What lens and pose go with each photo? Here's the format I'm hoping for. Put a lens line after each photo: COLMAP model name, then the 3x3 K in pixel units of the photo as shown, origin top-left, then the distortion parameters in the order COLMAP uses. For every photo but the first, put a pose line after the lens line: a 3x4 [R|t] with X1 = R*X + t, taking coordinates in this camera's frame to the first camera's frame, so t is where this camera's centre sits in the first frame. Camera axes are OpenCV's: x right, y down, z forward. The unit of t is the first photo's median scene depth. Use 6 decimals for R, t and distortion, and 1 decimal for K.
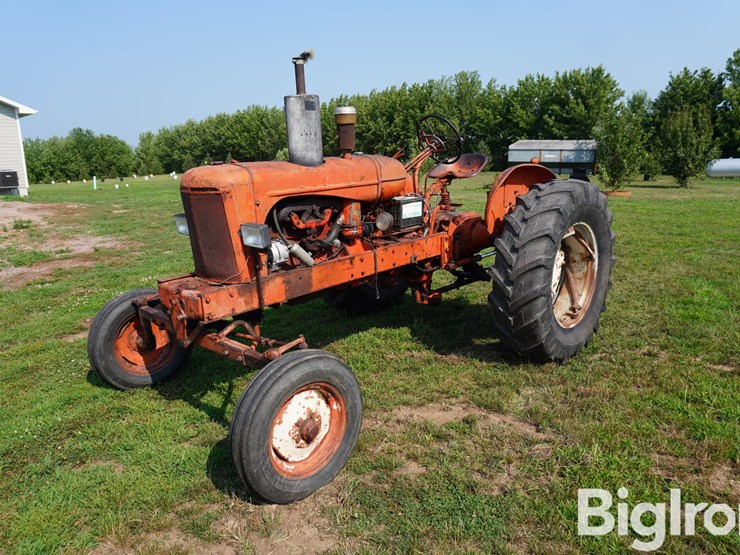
lens RADIAL K [[557.9, 0, 370.5], [0, 557.9, 277.1], [0, 0, 1]] dist [-0.057460, 0.038354]
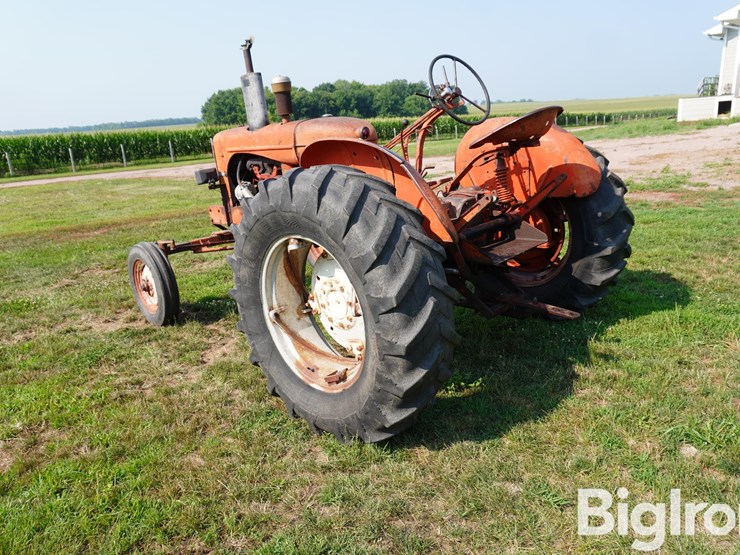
lens RADIAL K [[557.9, 0, 349.3], [0, 557.9, 277.7], [0, 0, 1]] dist [-0.057460, 0.038354]
pose [[-0.055510, 0.308185, -0.949705, 1.124616], [-0.146494, 0.938365, 0.313068, -0.296209], [0.987653, 0.156504, -0.006941, 1.207555]]
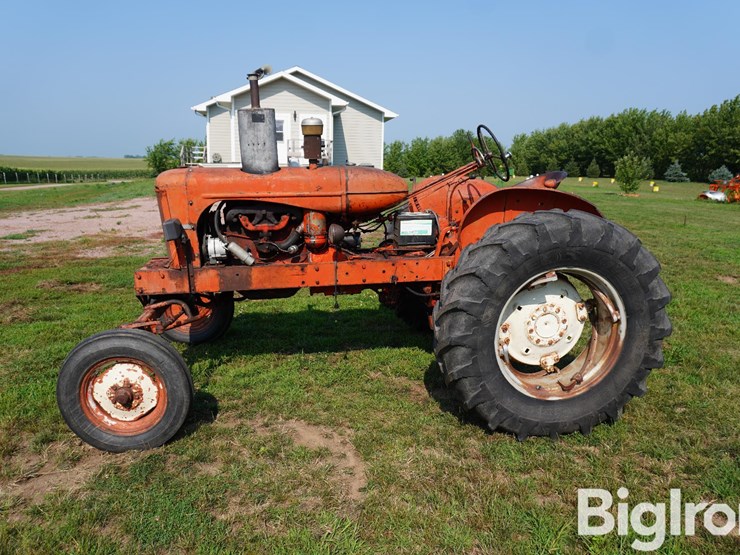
lens RADIAL K [[557.9, 0, 367.0], [0, 557.9, 276.2], [0, 0, 1]] dist [-0.057460, 0.038354]
pose [[0.782787, 0.163597, -0.600400, 0.695887], [-0.167606, 0.984597, 0.049763, -0.087819], [0.599294, 0.061677, 0.798150, 0.262529]]
